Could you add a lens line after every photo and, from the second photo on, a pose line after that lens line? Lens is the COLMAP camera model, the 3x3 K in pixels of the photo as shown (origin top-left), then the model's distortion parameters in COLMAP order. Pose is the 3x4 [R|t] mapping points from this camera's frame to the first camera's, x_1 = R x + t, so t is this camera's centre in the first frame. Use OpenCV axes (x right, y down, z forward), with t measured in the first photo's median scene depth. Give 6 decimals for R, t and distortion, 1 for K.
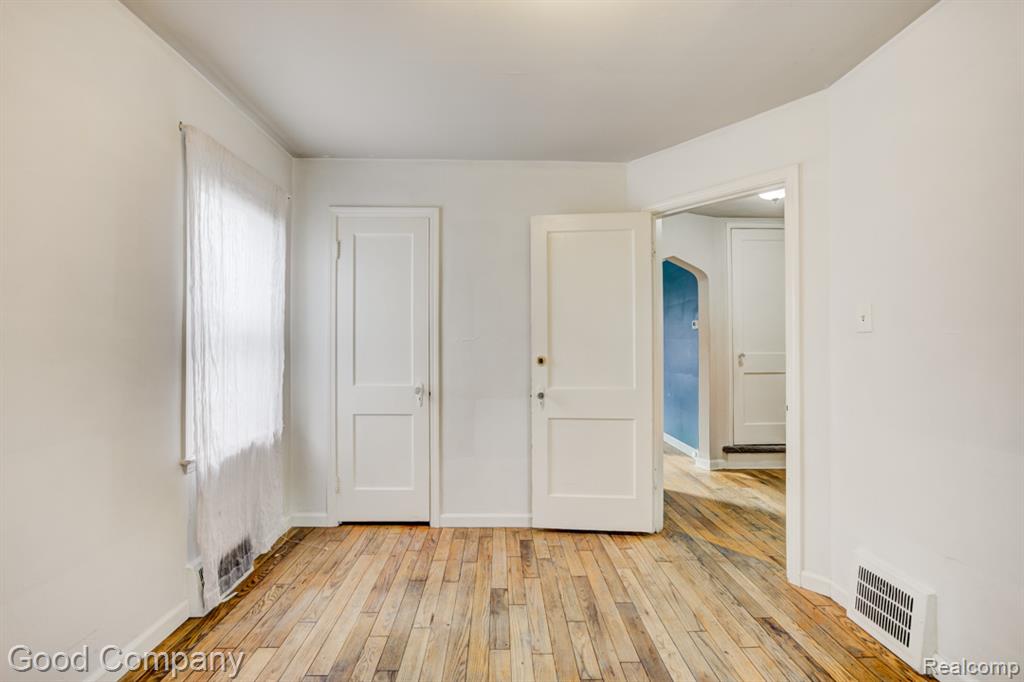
lens RADIAL K [[438.6, 0, 500.3], [0, 438.6, 339.9], [0, 0, 1]] dist [0.000152, 0.000376]
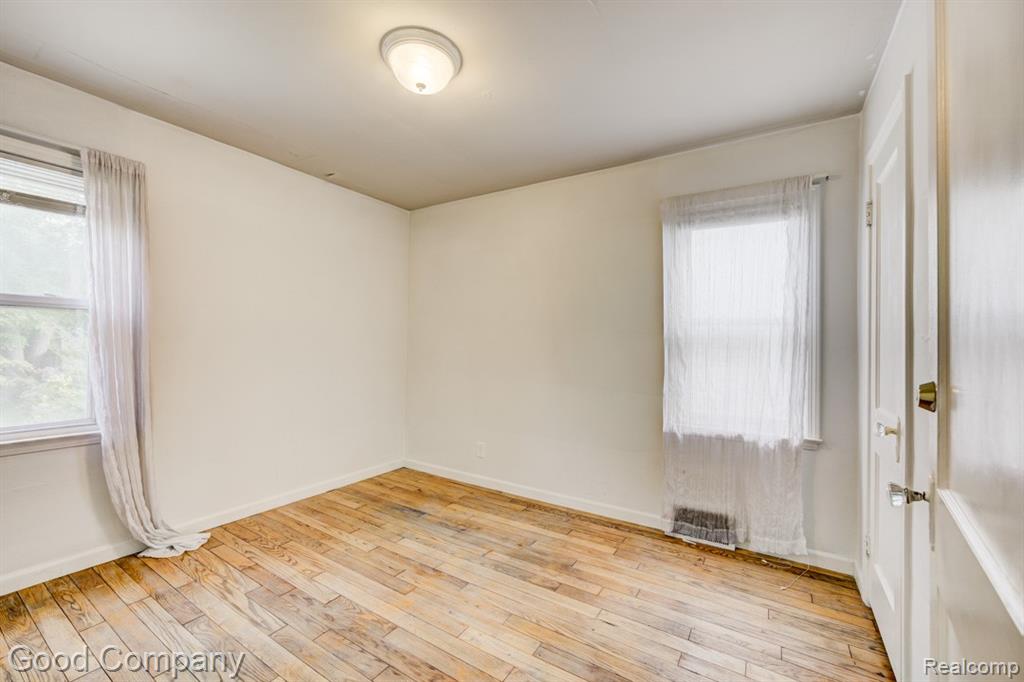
lens RADIAL K [[429.1, 0, 523.2], [0, 429.1, 343.7], [0, 0, 1]] dist [-0.017059, 0.009617]
pose [[-0.534728, -0.016483, -0.844864, 0.727116], [-0.013082, 0.999851, -0.011227, 0.027732], [0.844923, 0.005049, -0.534864, 1.289614]]
